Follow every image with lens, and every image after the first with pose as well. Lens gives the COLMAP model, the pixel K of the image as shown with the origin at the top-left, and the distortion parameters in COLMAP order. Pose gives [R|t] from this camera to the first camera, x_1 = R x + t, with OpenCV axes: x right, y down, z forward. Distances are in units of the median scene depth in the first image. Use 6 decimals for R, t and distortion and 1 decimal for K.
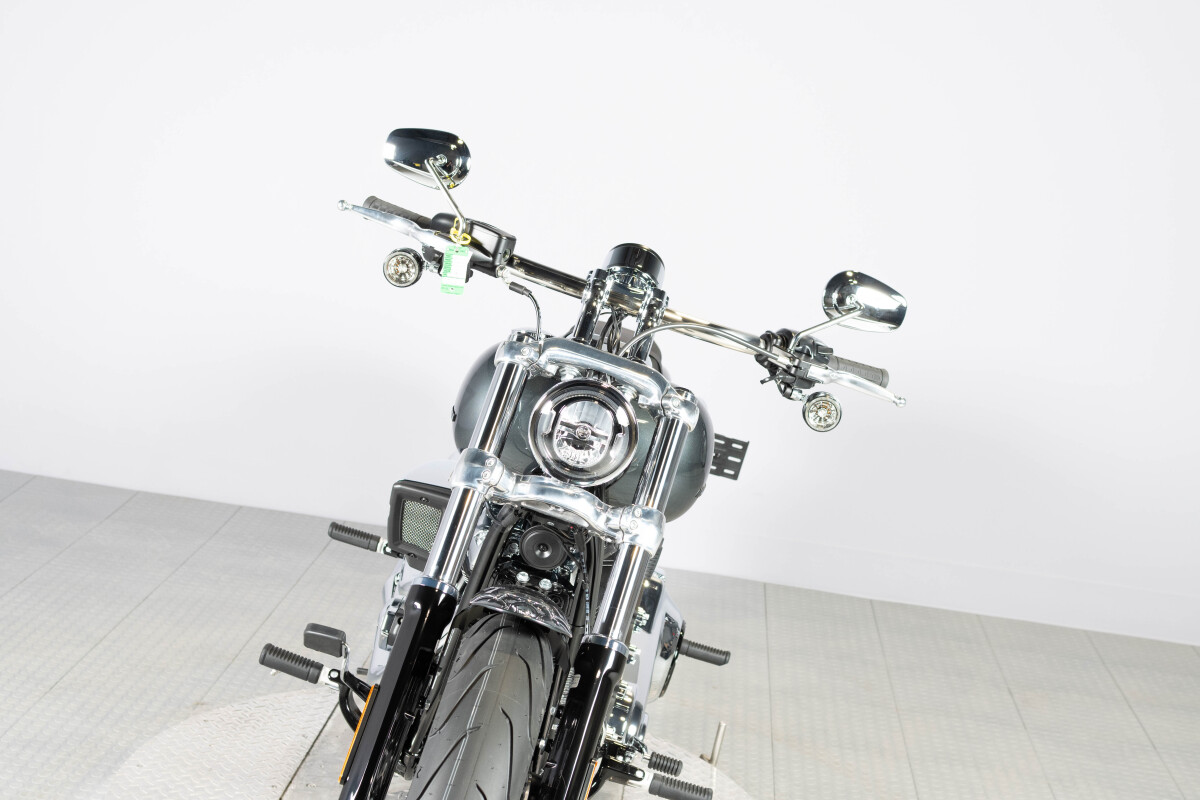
lens RADIAL K [[1755.6, 0, 600.0], [0, 1755.6, 400.0], [0, 0, 1]] dist [-0.016173, -0.015327]
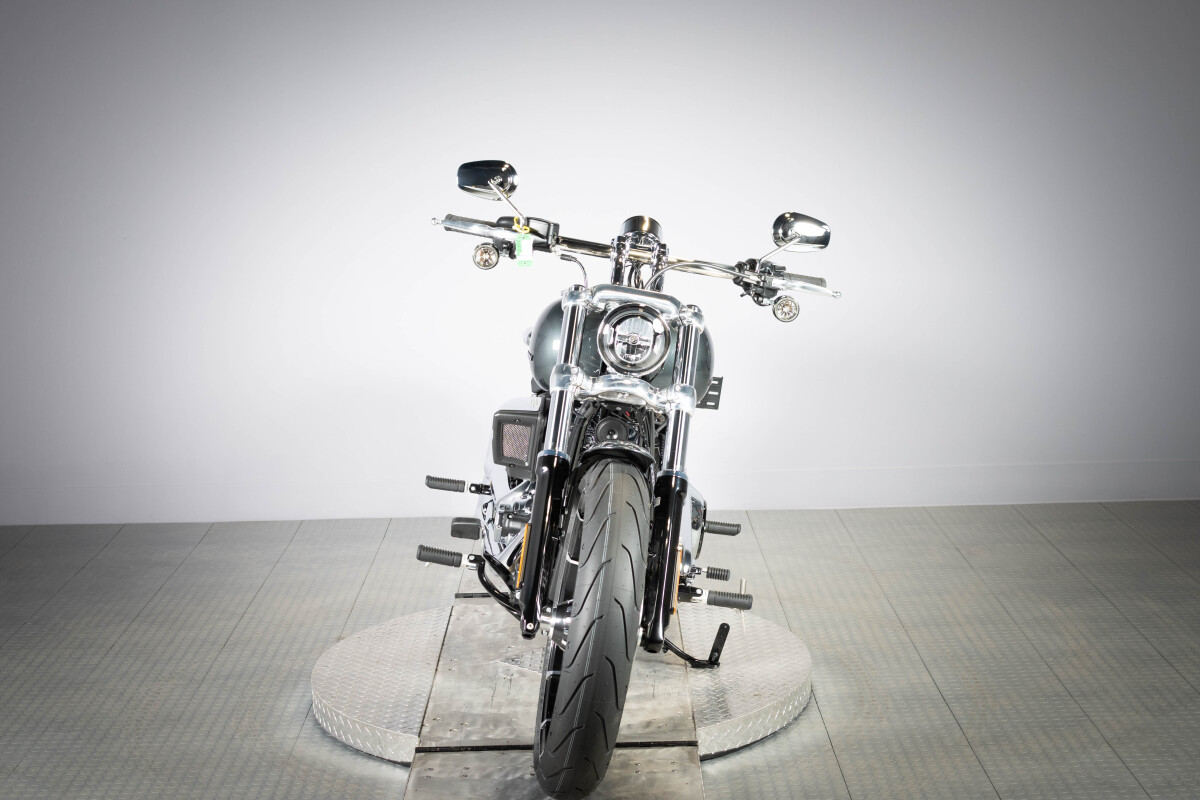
lens RADIAL K [[1836.7, 0, 600.0], [0, 1836.7, 400.0], [0, 0, 1]] dist [0.003753, 0.015170]
pose [[0.985437, -0.161800, 0.052291, -0.117999], [0.163514, 0.986075, -0.030319, 0.103150], [-0.046657, 0.038428, 0.998172, -0.513671]]
